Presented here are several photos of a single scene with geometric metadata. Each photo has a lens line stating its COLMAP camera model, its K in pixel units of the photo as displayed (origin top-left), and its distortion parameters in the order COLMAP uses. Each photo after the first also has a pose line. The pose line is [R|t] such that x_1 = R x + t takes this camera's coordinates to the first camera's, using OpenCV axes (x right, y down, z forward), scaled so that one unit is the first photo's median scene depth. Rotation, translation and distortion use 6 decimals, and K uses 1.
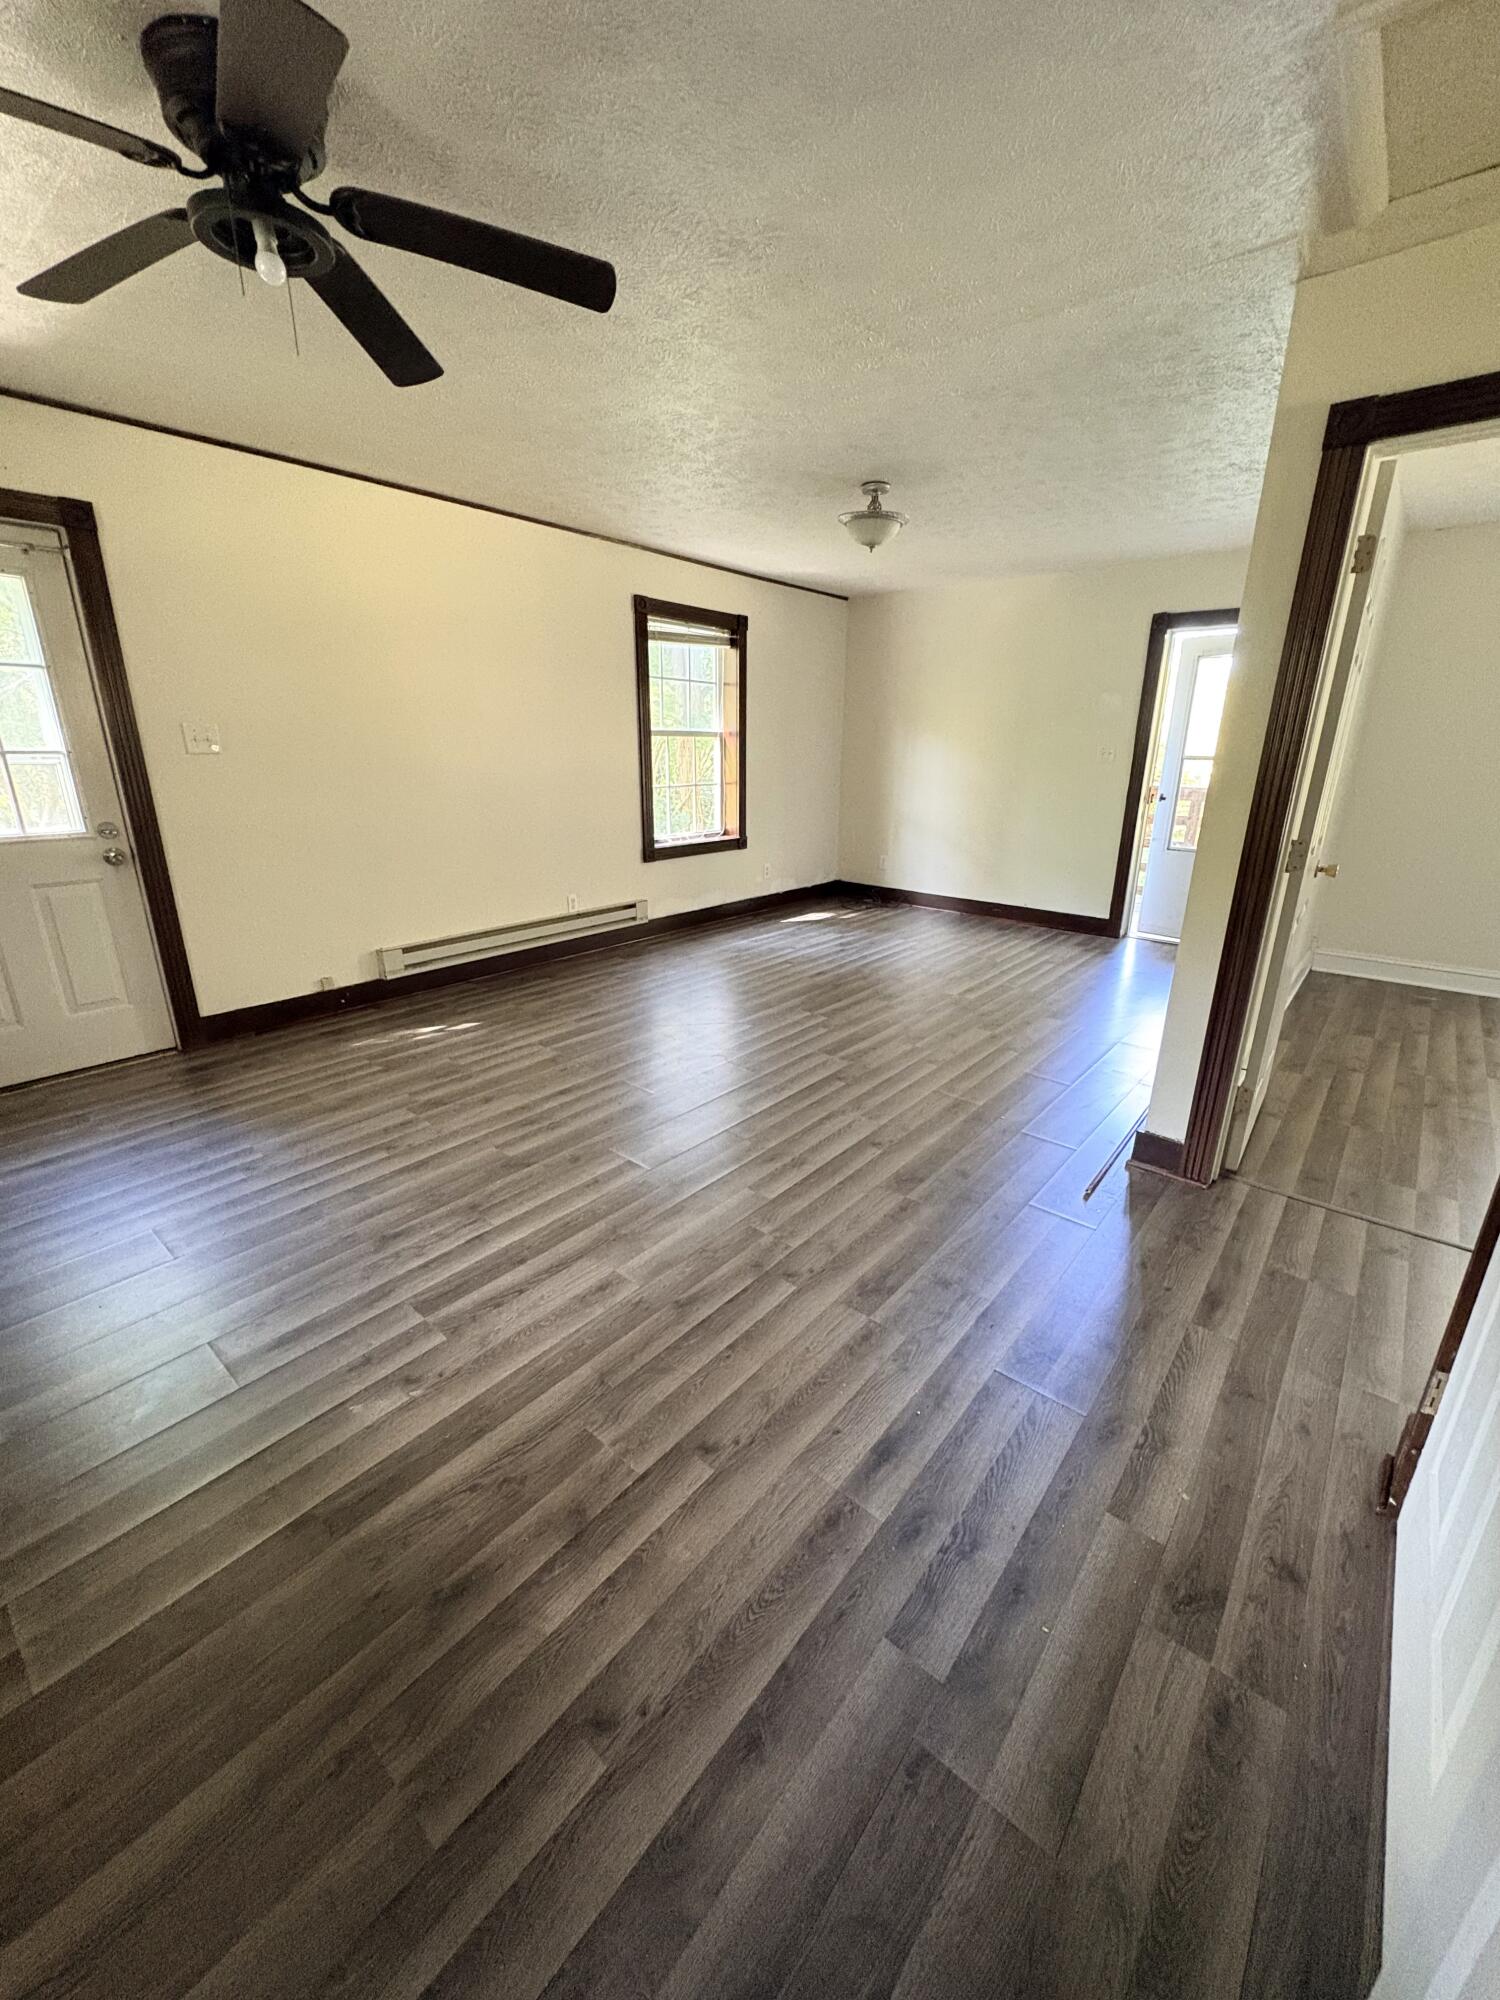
lens RADIAL K [[792.6, 0, 753.3], [0, 792.6, 995.2], [0, 0, 1]] dist [0.001618, 0.000178]
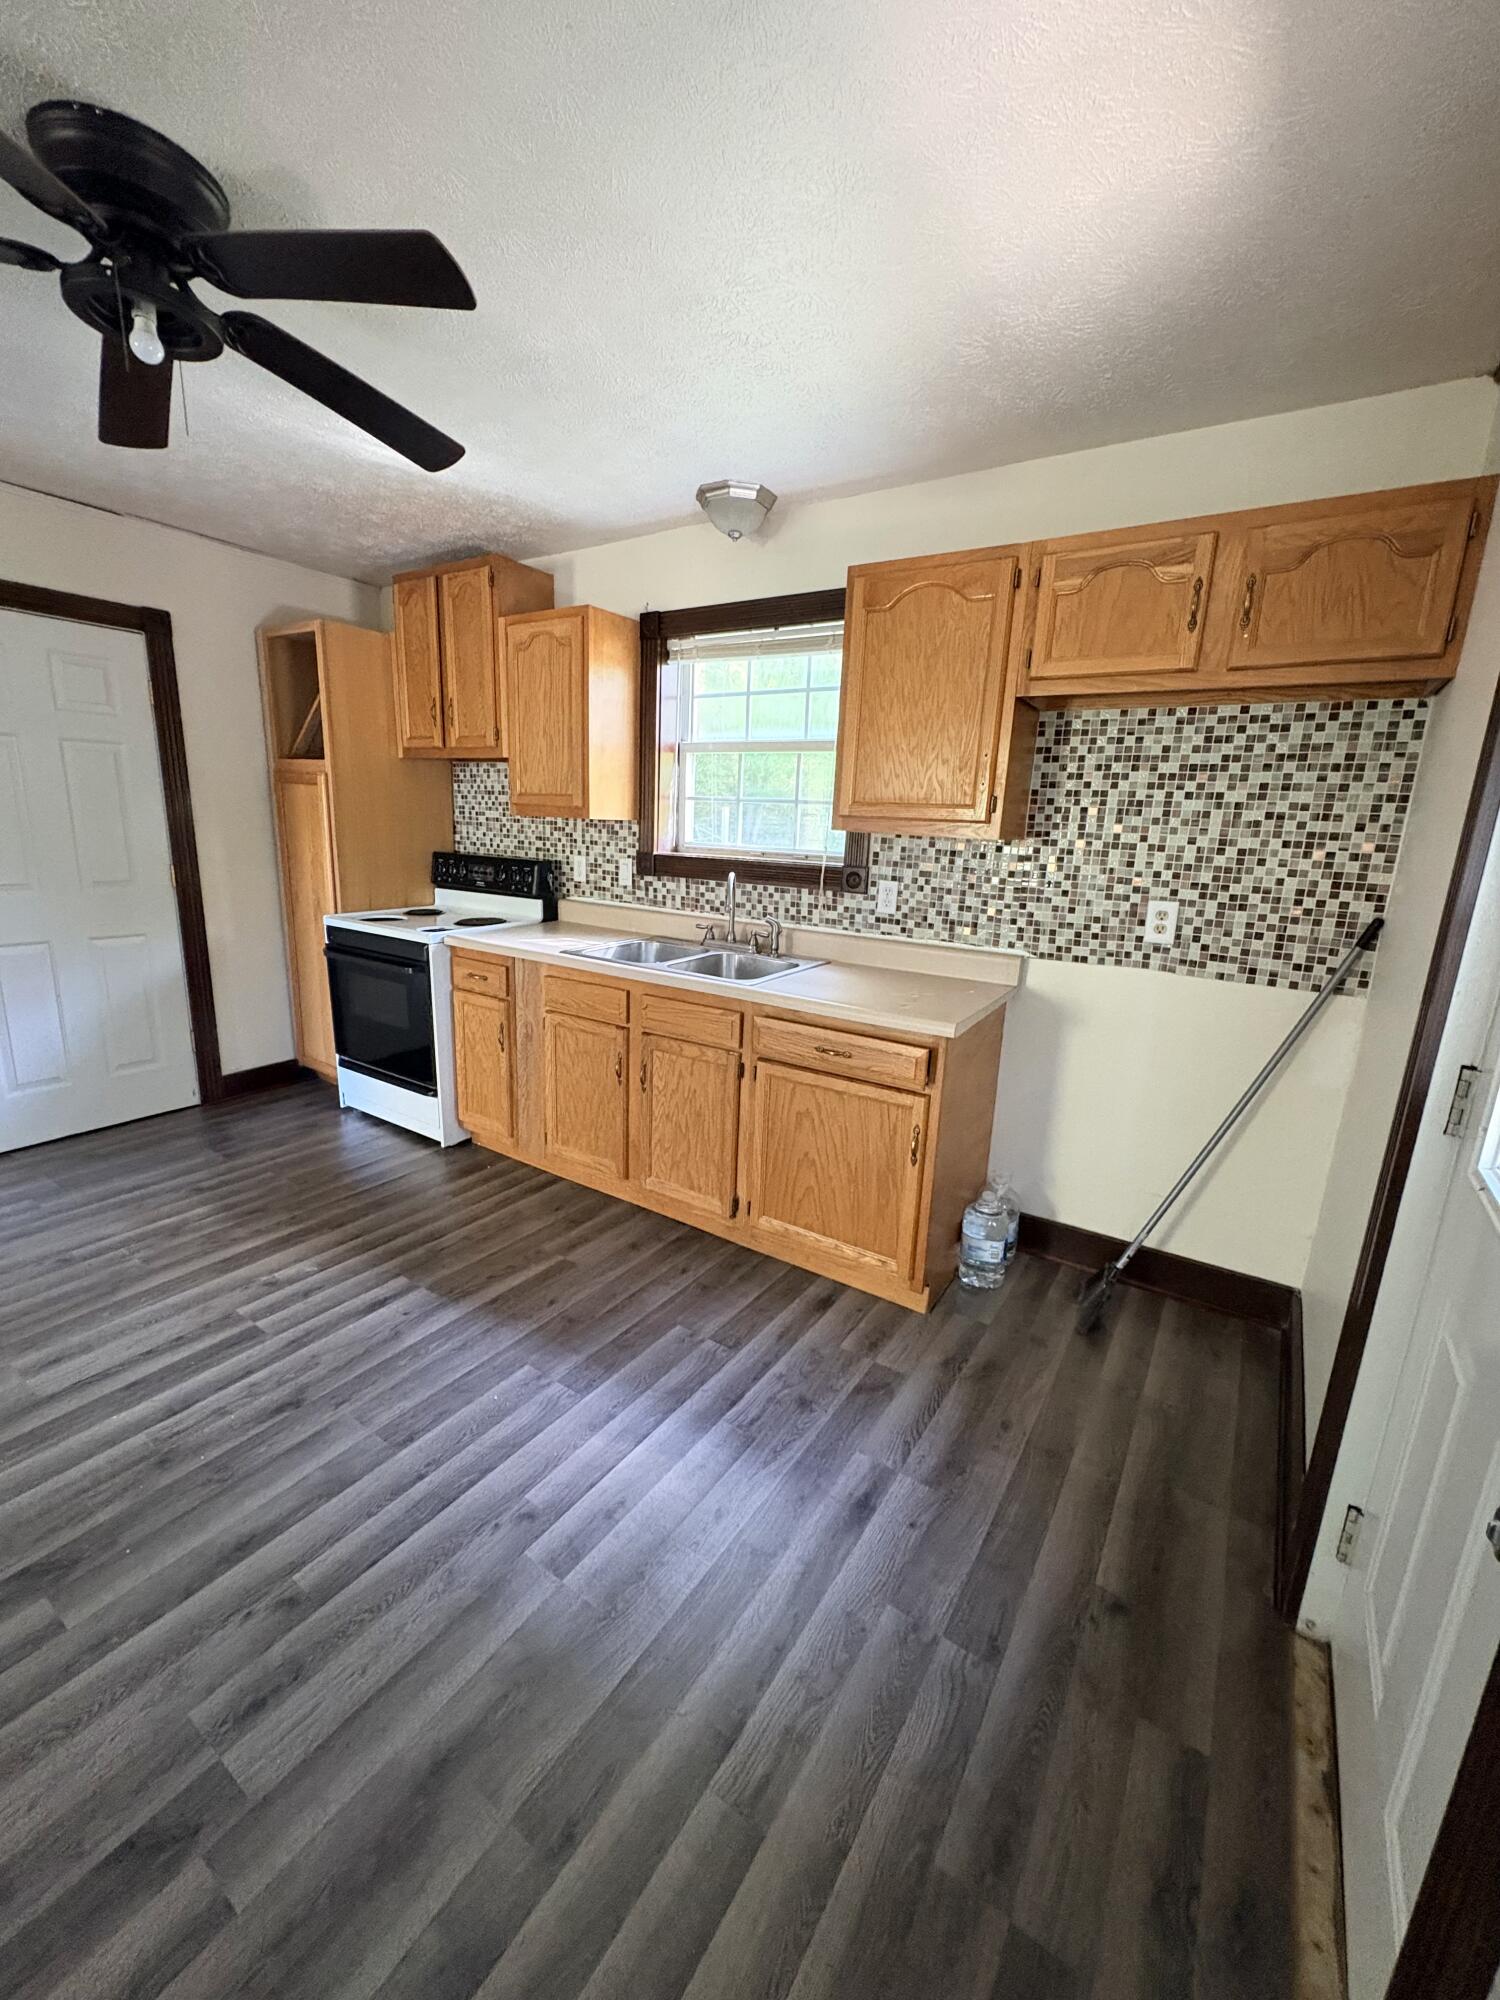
lens RADIAL K [[792.6, 0, 755.0], [0, 792.6, 997.4], [0, 0, 1]] dist [0.001618, 0.000178]
pose [[-0.992068, -0.028587, -0.122405, -0.557037], [-0.087522, 0.856053, 0.509425, -0.354514], [0.090223, 0.516098, -0.851765, 1.028209]]
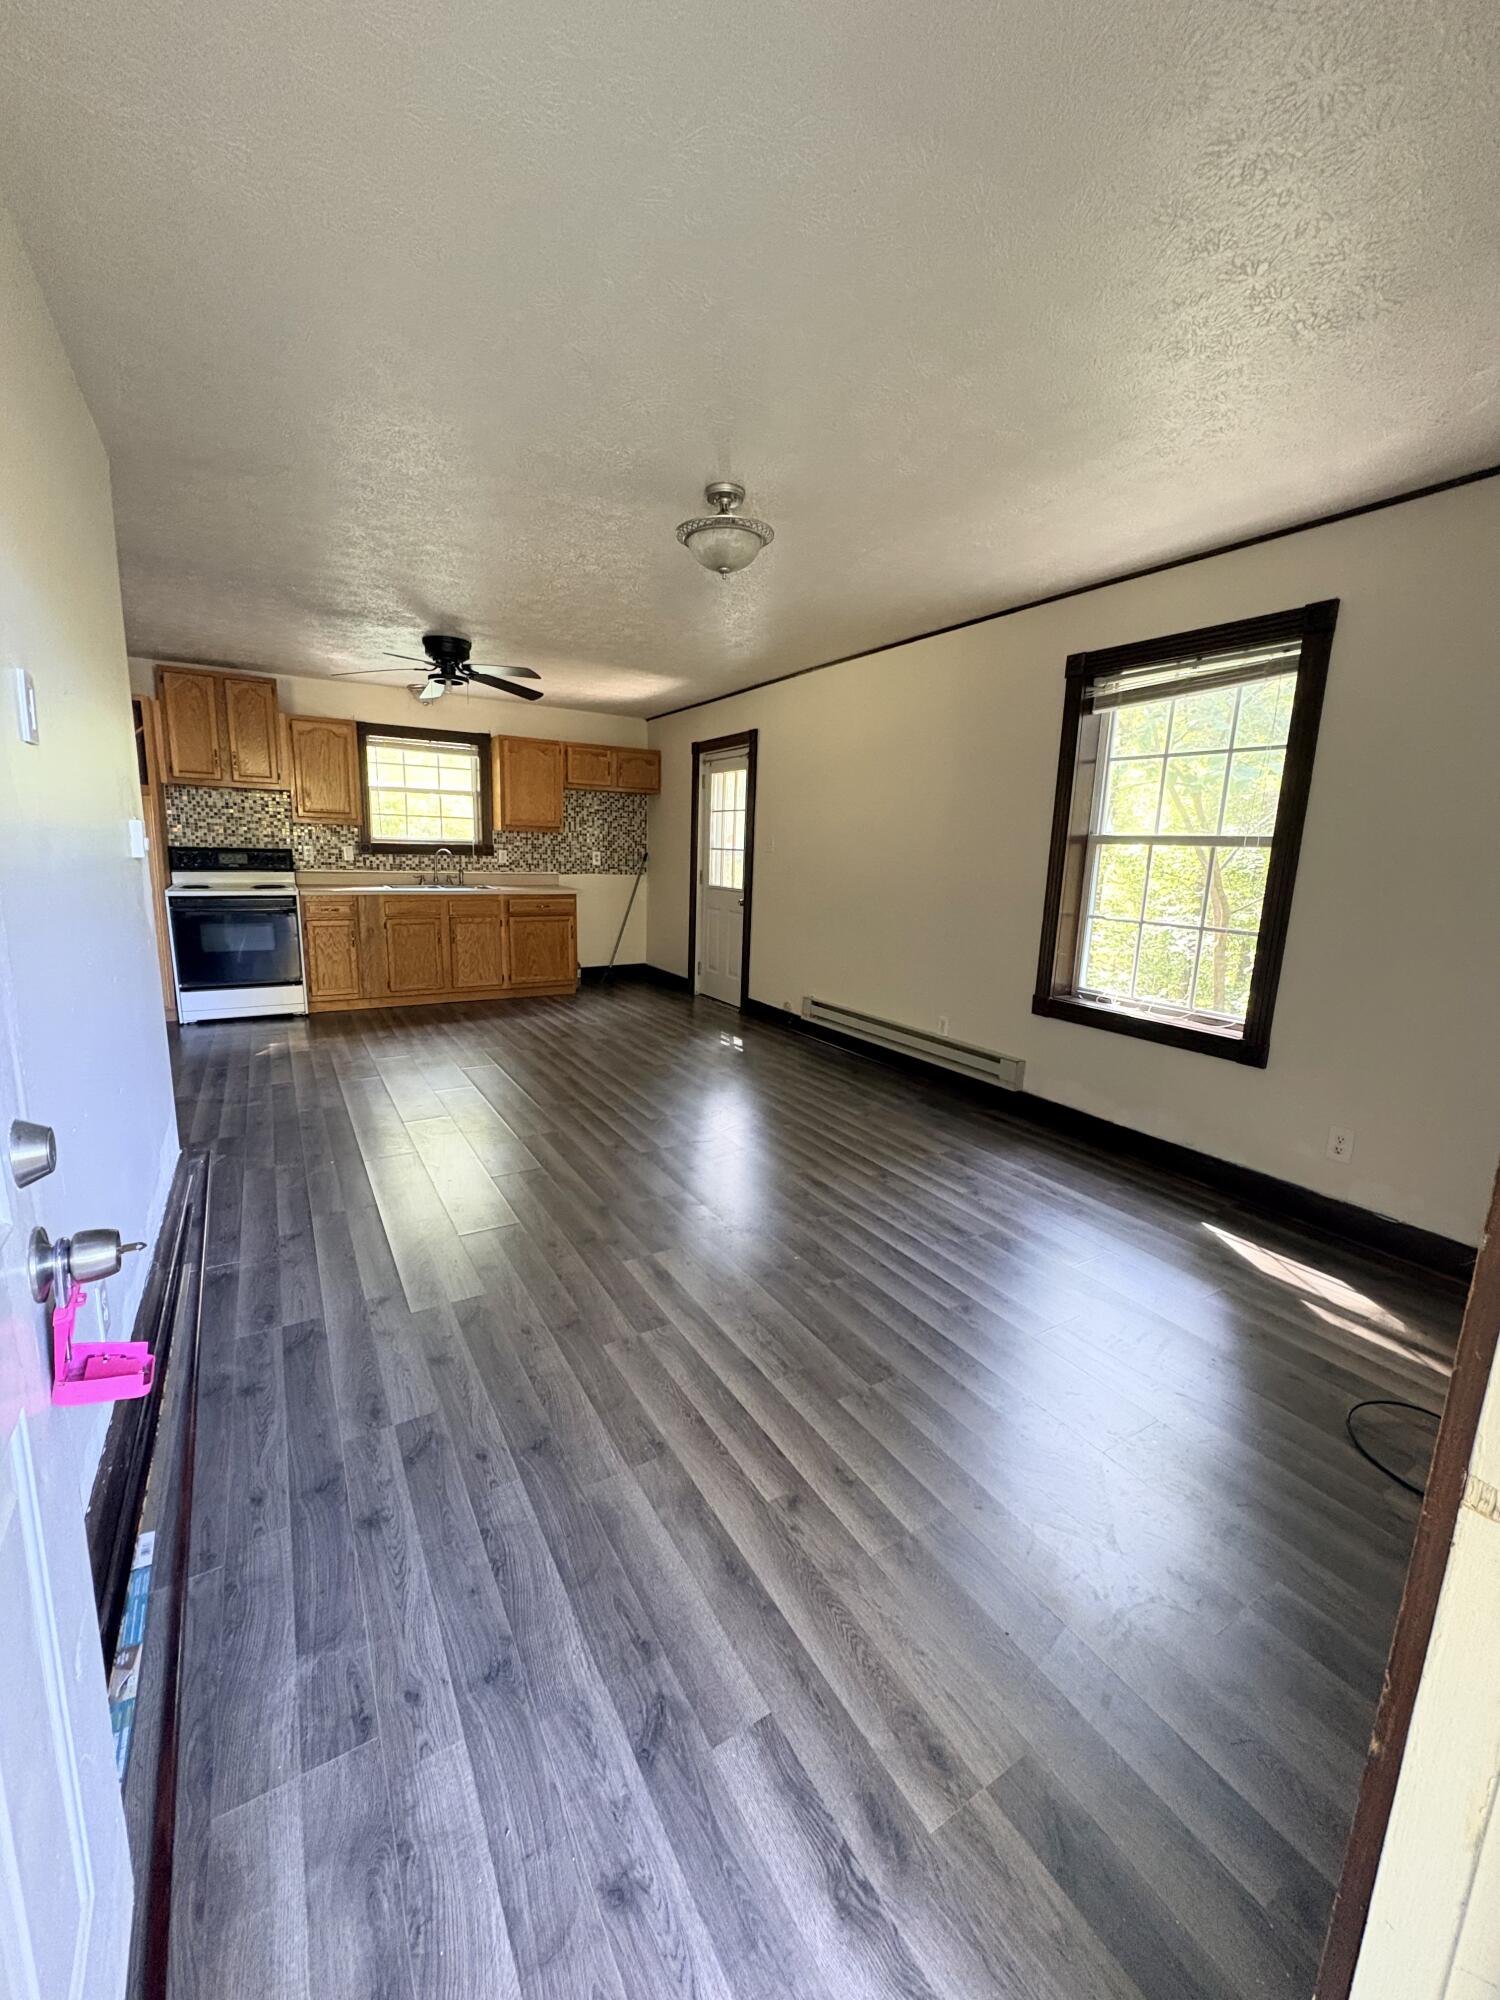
lens RADIAL K [[792.6, 0, 750.0], [0, 792.6, 995.2], [0, 0, 1]] dist [0.001618, 0.000178]
pose [[-0.325346, 0.149199, -0.933750, 0.982130], [-0.327243, 0.908691, 0.259216, -0.454652], [0.887165, 0.389899, -0.246815, 1.509026]]
